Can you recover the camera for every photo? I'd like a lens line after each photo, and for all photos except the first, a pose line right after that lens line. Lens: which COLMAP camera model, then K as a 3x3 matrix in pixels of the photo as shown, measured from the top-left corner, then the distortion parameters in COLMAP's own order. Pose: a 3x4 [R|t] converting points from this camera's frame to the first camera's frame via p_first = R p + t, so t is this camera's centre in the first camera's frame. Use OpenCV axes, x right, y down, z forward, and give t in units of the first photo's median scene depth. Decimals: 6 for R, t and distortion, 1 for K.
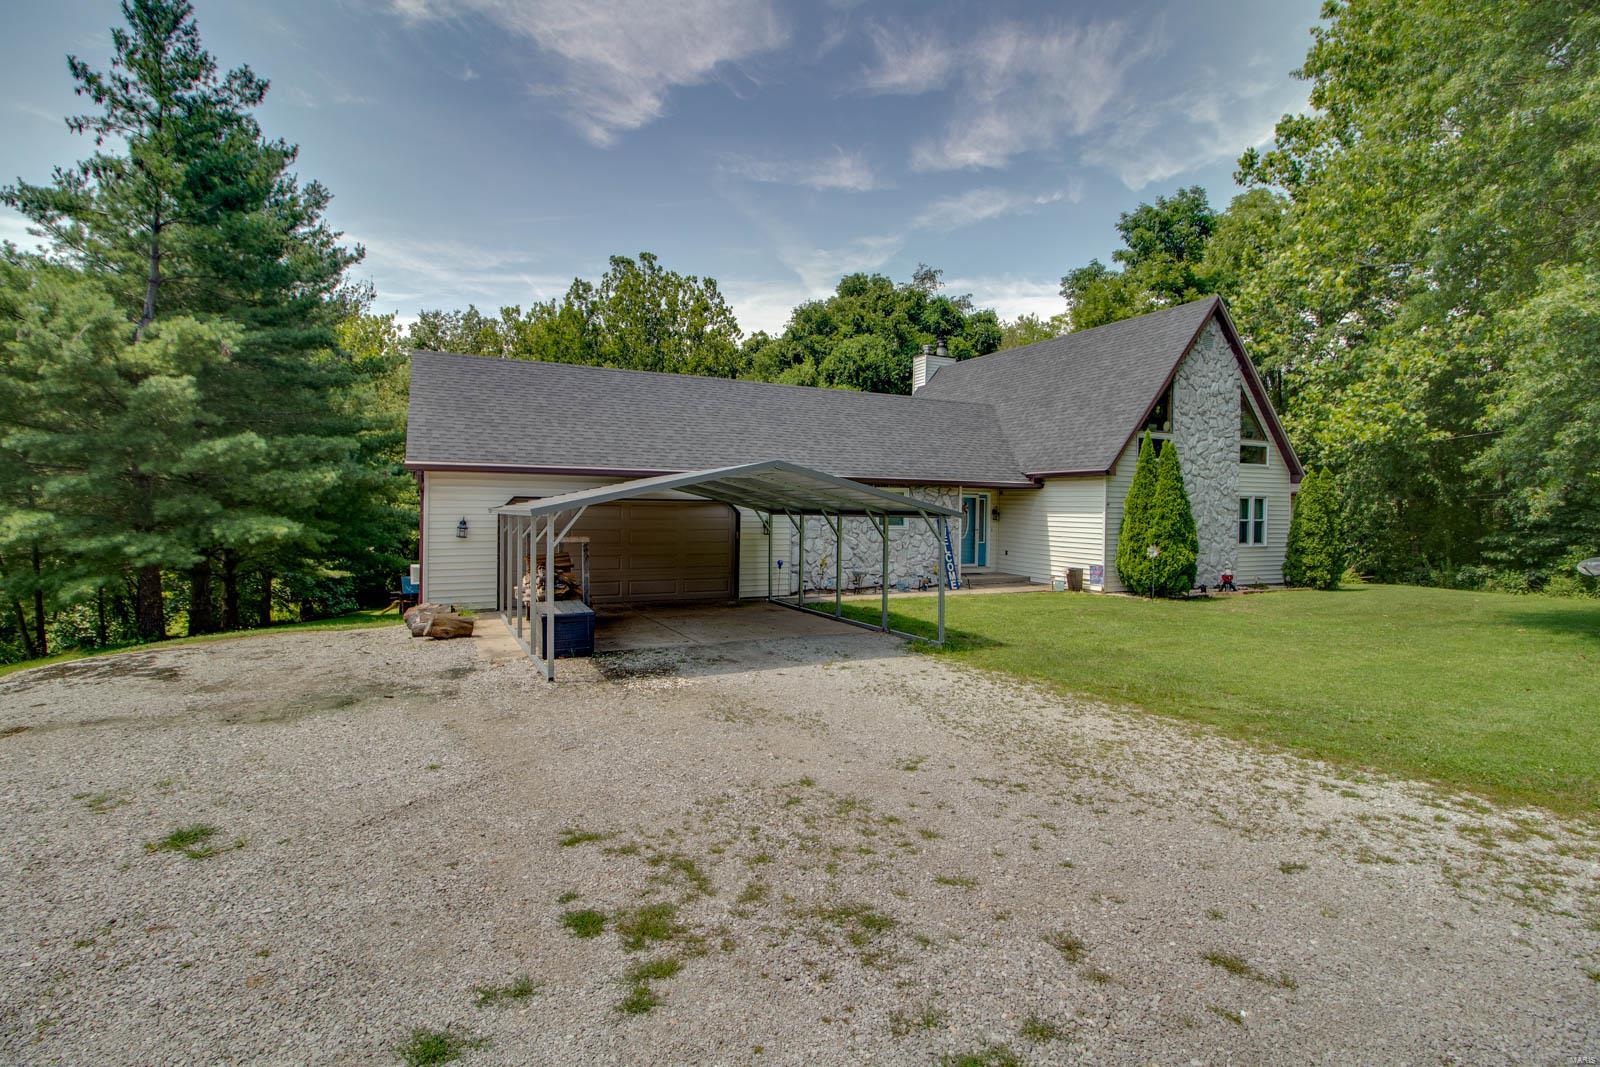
lens RADIAL K [[767.3, 0, 755.9], [0, 767.3, 492.5], [0, 0, 1]] dist [-0.012152, 0.000057]
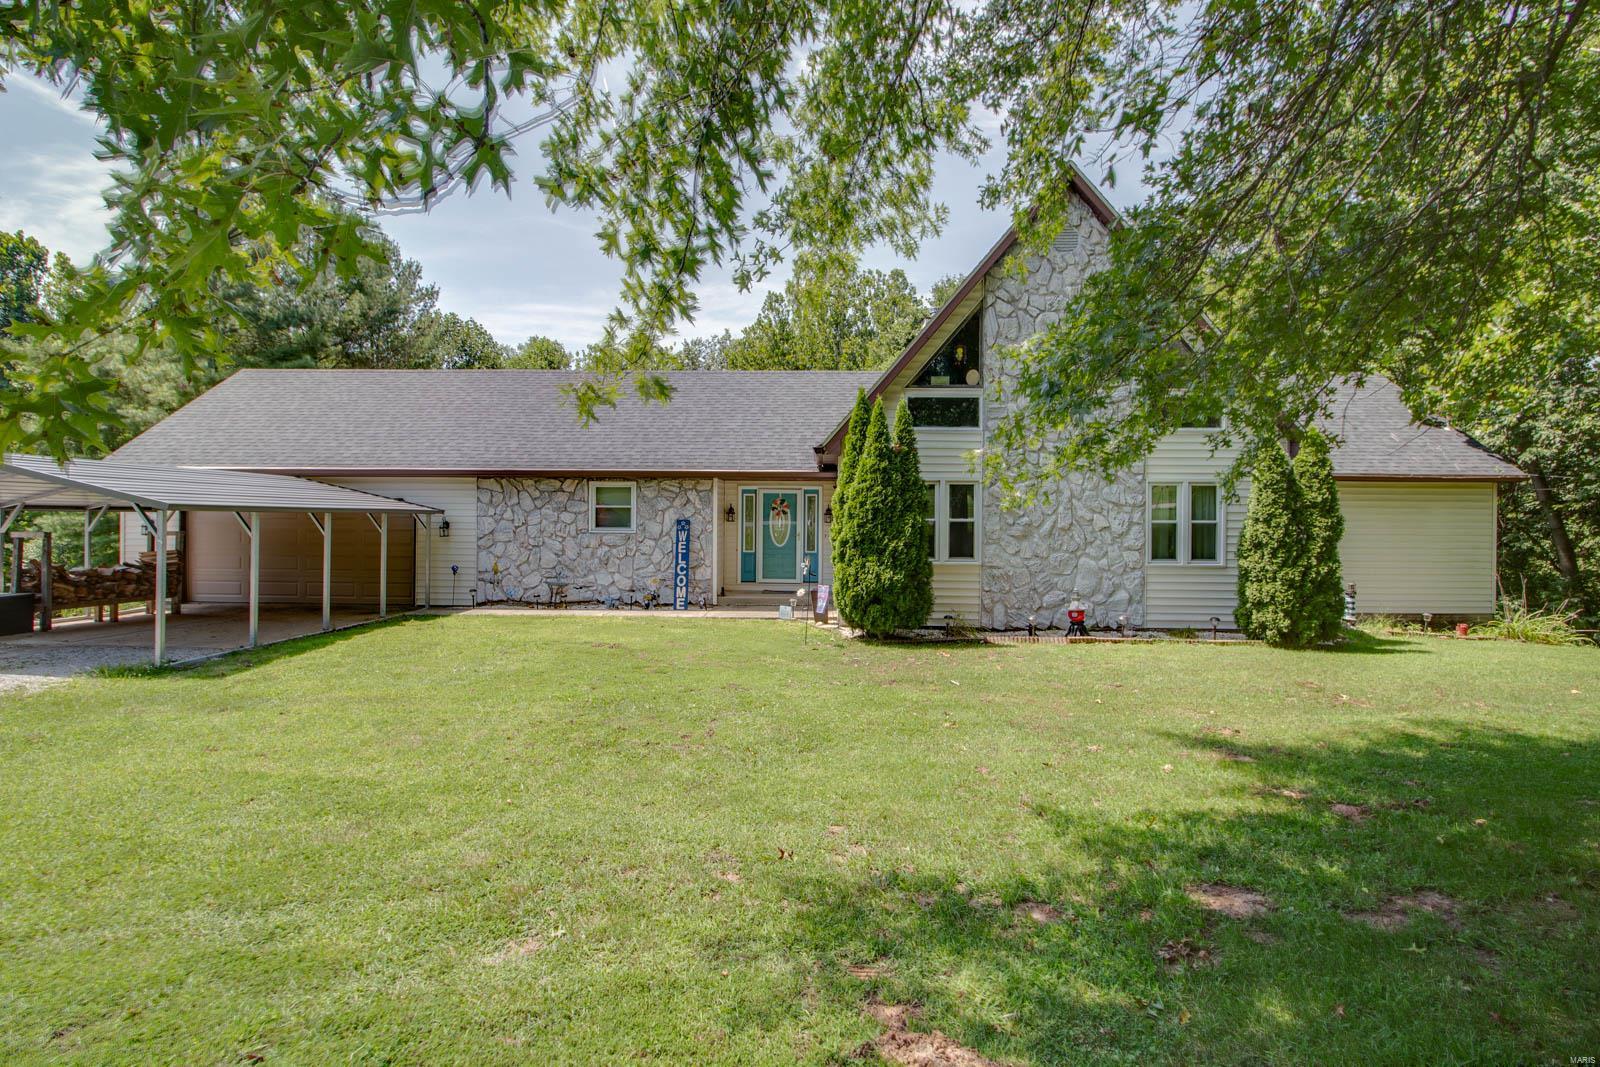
lens RADIAL K [[767.3, 0, 793.5], [0, 767.3, 526.0], [0, 0, 1]] dist [-0.012152, 0.000057]
pose [[0.892895, 0.001150, -0.450263, 0.694987], [0.008176, 0.999790, 0.018767, 0.026548], [0.450190, -0.020438, 0.892699, 0.346020]]
